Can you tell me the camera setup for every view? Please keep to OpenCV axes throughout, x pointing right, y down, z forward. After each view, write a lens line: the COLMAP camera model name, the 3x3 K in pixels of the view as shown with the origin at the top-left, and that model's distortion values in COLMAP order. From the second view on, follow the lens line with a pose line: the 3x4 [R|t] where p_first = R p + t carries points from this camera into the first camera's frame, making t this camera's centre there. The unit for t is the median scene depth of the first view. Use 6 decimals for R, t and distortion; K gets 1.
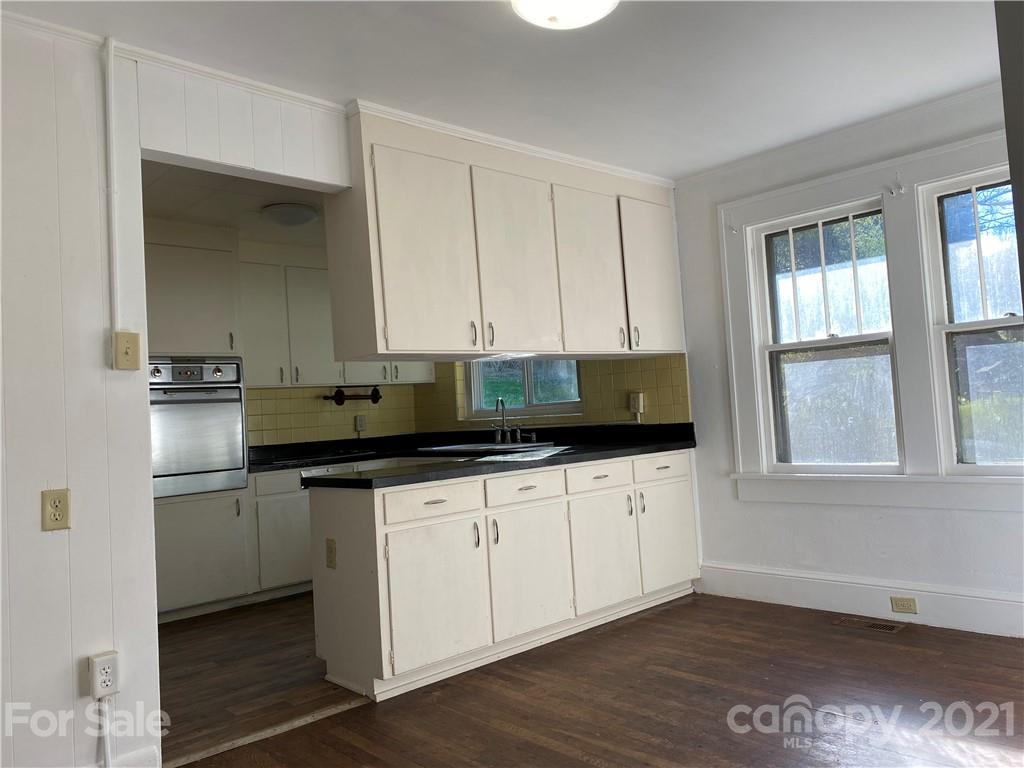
lens RADIAL K [[800.1, 0, 510.5], [0, 800.1, 372.9], [0, 0, 1]] dist [0.005886, 0.004599]
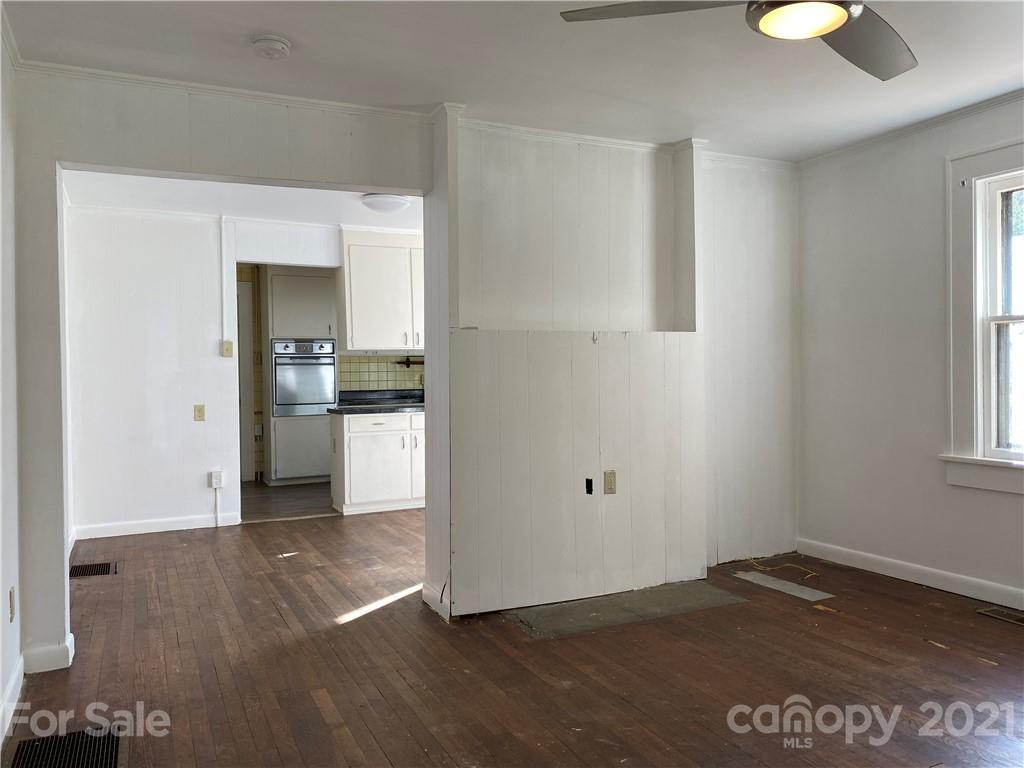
lens RADIAL K [[777.1, 0, 512.0], [0, 777.1, 384.0], [0, 0, 1]] dist [-0.003685, -0.001168]
pose [[0.955127, 0.051114, -0.291753, 0.742411], [-0.028455, 0.996276, 0.081388, -0.099978], [0.294826, -0.069434, 0.953025, -0.706210]]
